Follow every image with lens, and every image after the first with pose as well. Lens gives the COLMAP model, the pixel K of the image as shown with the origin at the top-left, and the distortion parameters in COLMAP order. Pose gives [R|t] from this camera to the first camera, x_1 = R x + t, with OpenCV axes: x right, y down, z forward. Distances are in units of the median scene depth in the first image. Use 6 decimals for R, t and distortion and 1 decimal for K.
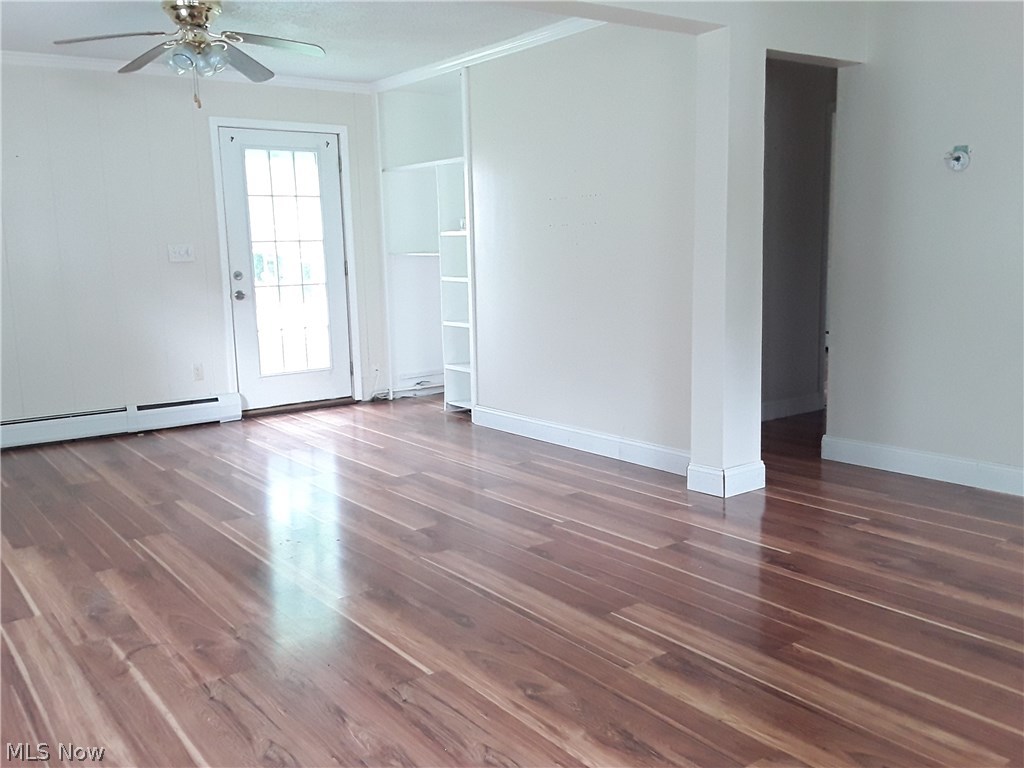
lens RADIAL K [[903.3, 0, 498.6], [0, 903.3, 384.4], [0, 0, 1]] dist [0.108495, -0.163803]
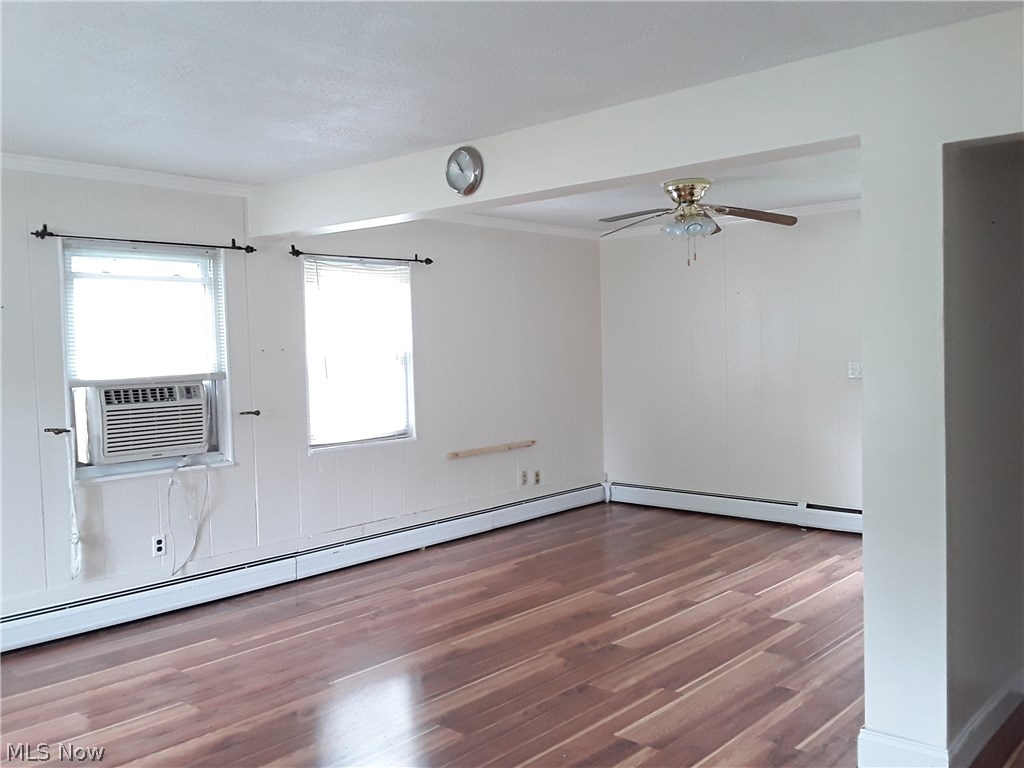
lens RADIAL K [[903.3, 0, 499.3], [0, 903.3, 384.3], [0, 0, 1]] dist [0.108495, -0.163803]
pose [[0.212608, 0.064497, -0.975007, 0.889115], [-0.128815, 0.990961, 0.037463, -0.168057], [0.968609, 0.117631, 0.218995, 0.540875]]
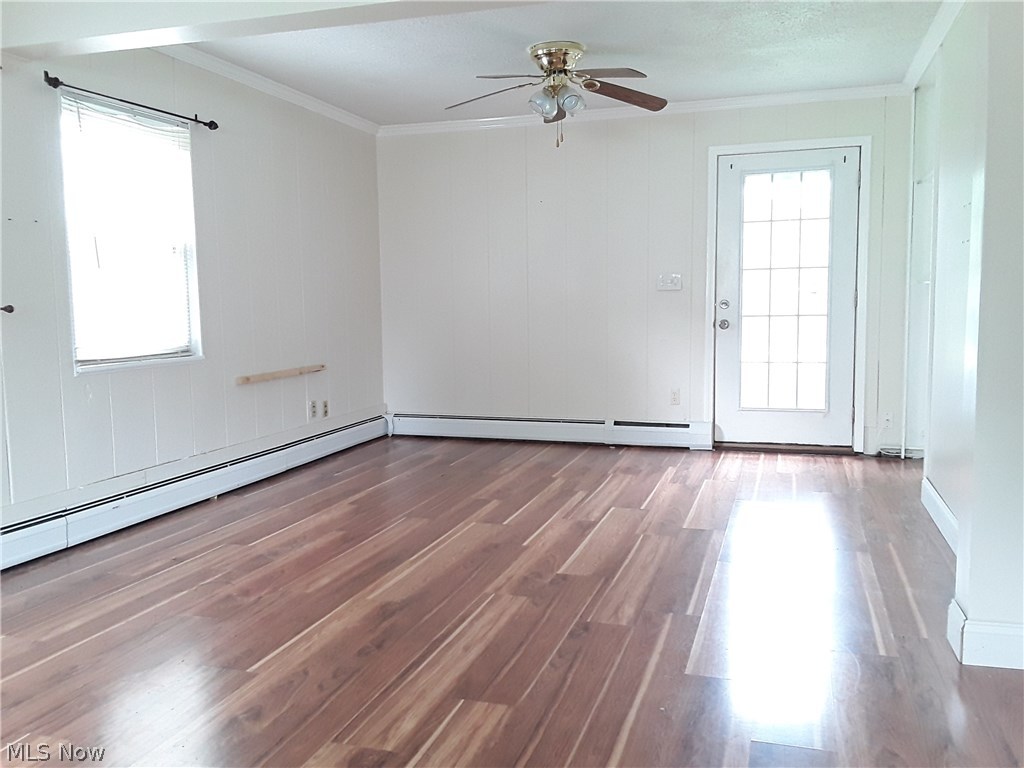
lens RADIAL K [[903.3, 0, 503.8], [0, 903.3, 385.6], [0, 0, 1]] dist [0.108495, -0.163803]
pose [[0.592226, 0.096782, -0.799938, 0.563329], [-0.123320, 0.991951, 0.028715, -0.047687], [0.796279, 0.081642, 0.599395, 0.352242]]
